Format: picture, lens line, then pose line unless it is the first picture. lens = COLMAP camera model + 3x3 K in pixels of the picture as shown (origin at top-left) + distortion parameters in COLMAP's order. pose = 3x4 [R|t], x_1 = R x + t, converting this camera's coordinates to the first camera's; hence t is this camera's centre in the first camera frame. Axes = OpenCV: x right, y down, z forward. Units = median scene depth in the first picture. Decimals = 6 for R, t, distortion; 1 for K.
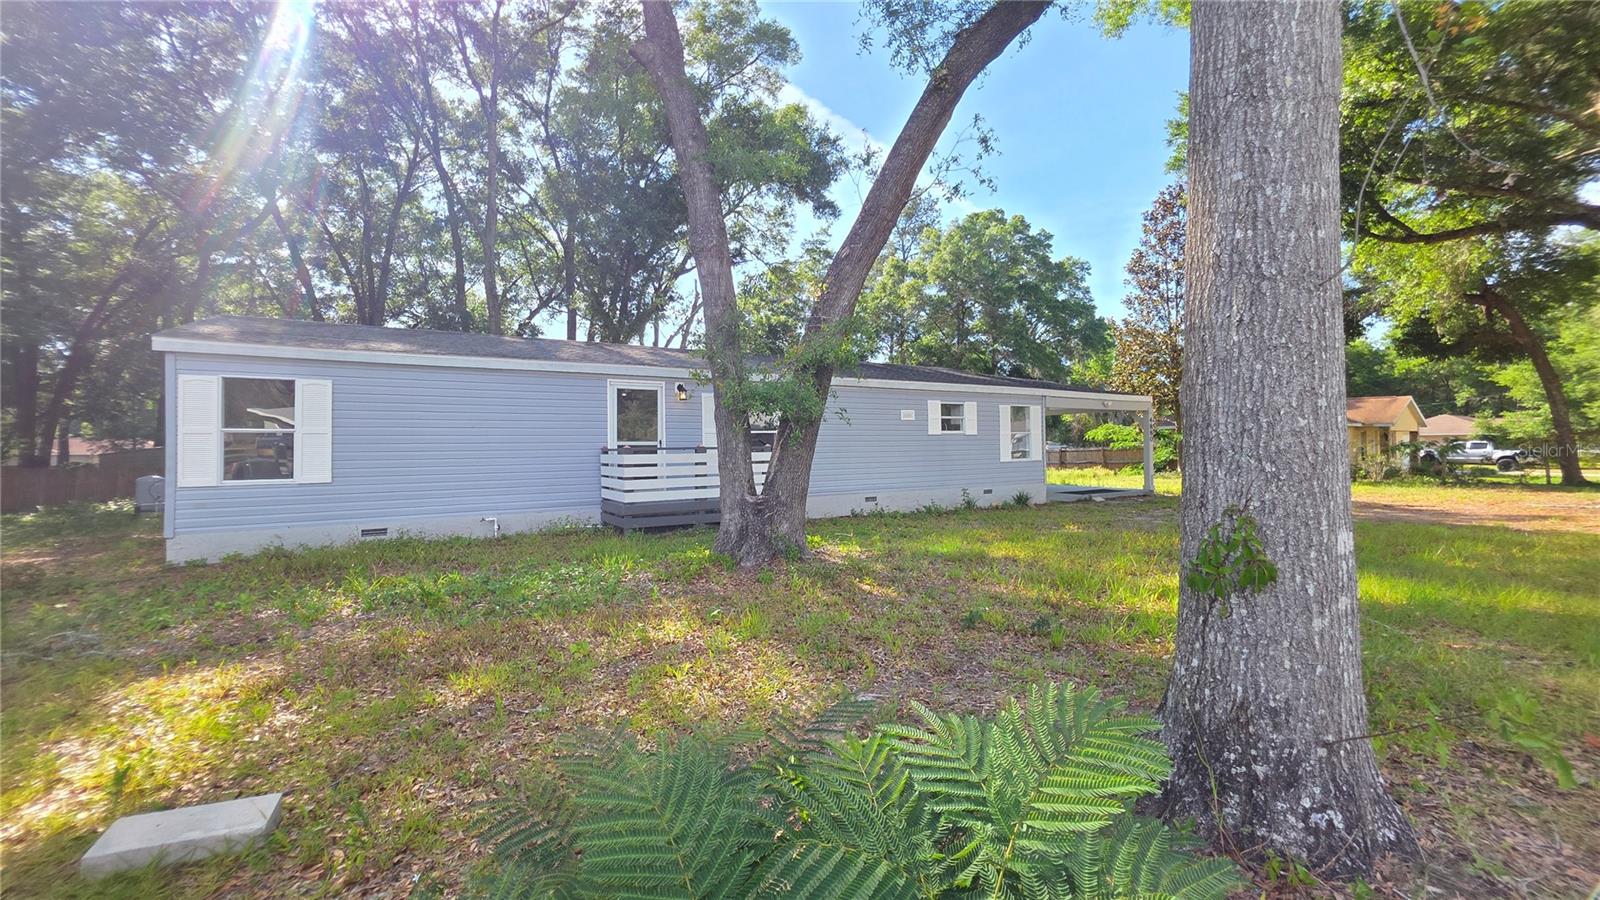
lens RADIAL K [[643.4, 0, 797.0], [0, 643.4, 436.5], [0, 0, 1]] dist [0.001612, -0.000006]
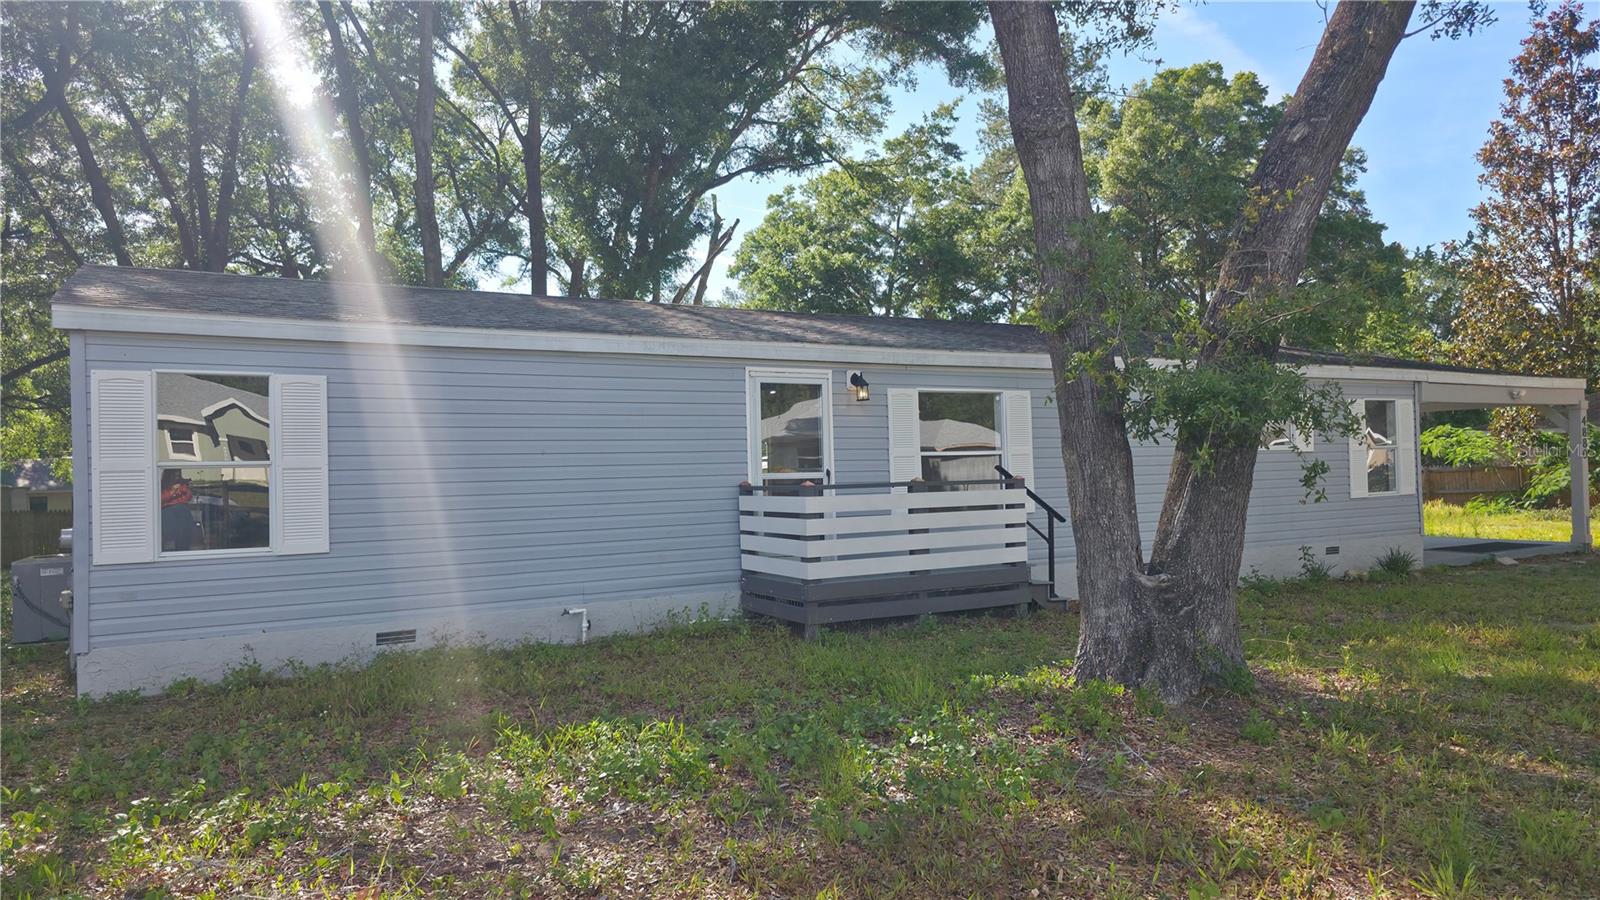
lens RADIAL K [[1054.3, 0, 793.0], [0, 1054.3, 453.3], [0, 0, 1]] dist [0.063976, -0.049519]
pose [[0.999370, -0.011256, -0.033668, -0.132683], [0.011314, 0.999935, 0.001513, -0.006979], [0.033649, -0.001893, 0.999432, 0.027412]]
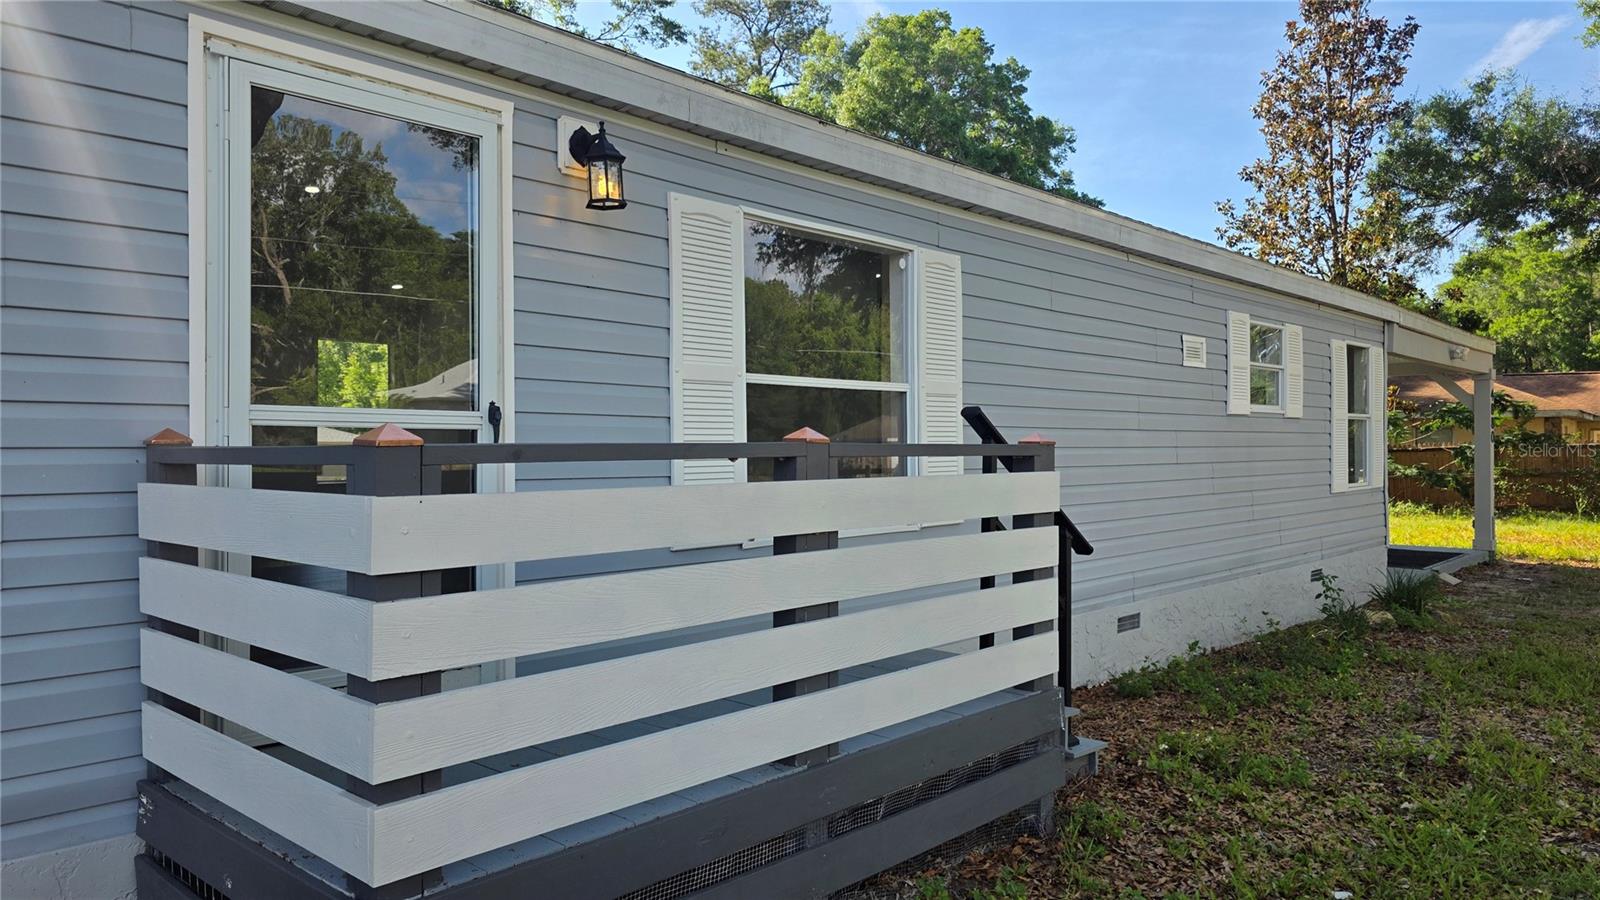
lens RADIAL K [[1086.7, 0, 770.9], [0, 1086.7, 446.1], [0, 0, 1]] dist [0.070601, -0.053706]
pose [[0.971188, 0.012358, 0.237993, -0.131366], [-0.015874, 0.999791, 0.012861, 0.007708], [-0.237785, -0.016268, 0.971182, 0.419989]]
